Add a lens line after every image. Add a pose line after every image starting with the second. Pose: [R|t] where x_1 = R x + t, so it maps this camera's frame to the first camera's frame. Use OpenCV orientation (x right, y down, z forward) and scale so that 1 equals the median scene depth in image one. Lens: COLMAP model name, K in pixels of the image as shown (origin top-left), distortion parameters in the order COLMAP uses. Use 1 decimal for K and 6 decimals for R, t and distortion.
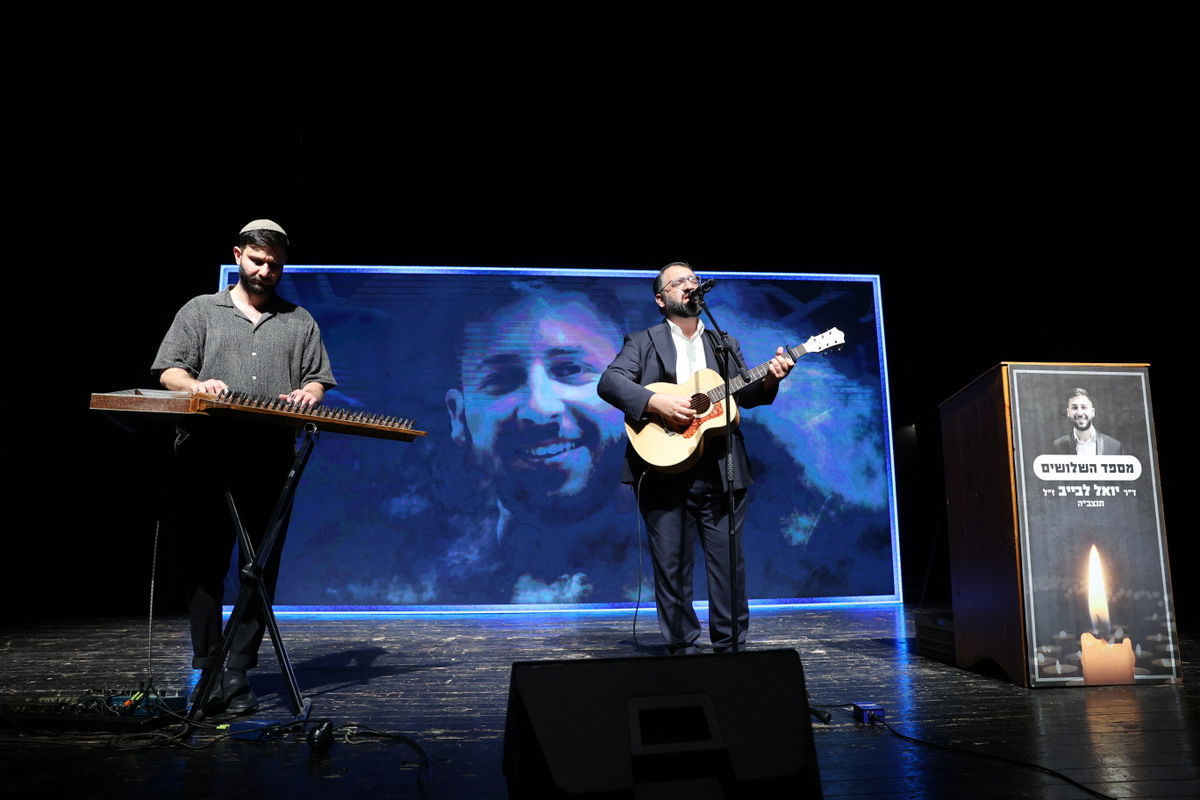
lens RADIAL K [[891.9, 0, 601.5], [0, 891.9, 375.1], [0, 0, 1]] dist [-0.100893, 0.083676]
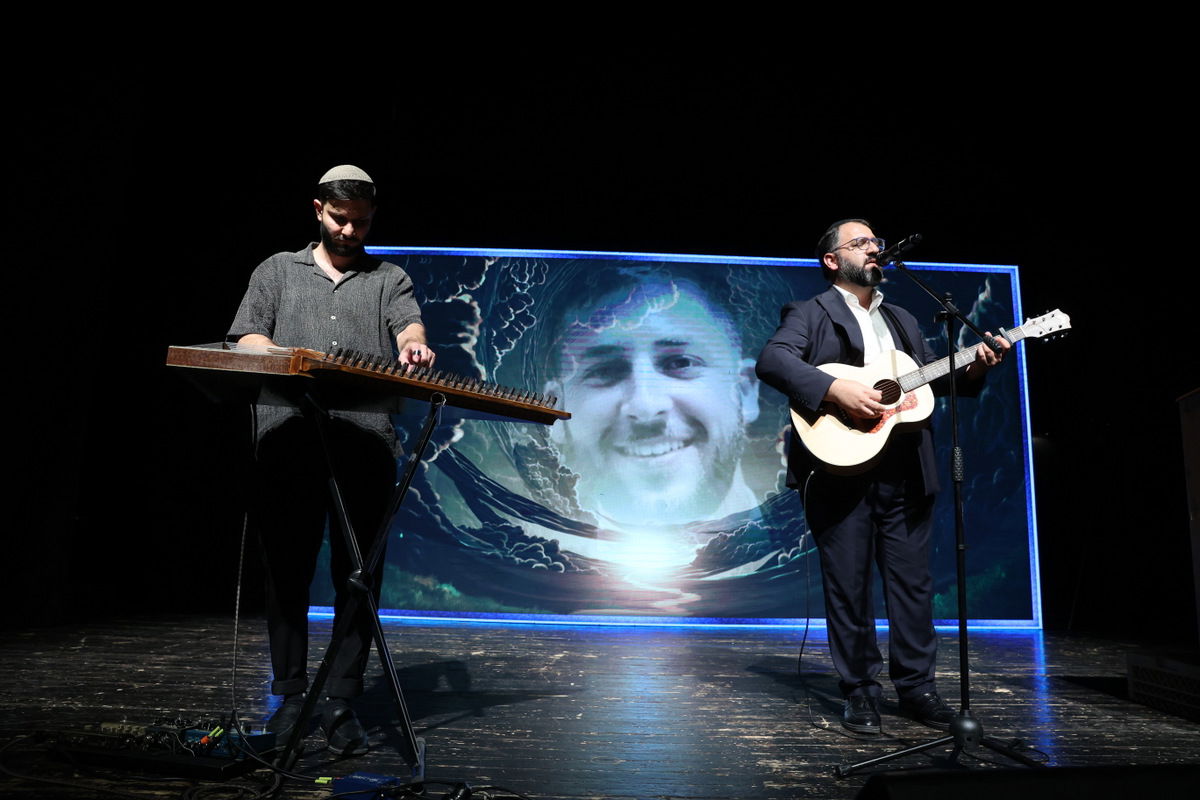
lens RADIAL K [[891.9, 0, 601.5], [0, 891.9, 375.1], [0, 0, 1]] dist [-0.100893, 0.083676]
pose [[0.996717, 0.019033, -0.078691, -0.074533], [-0.019543, 0.999793, -0.005717, 0.023955], [0.078566, 0.007236, 0.996883, 0.135262]]
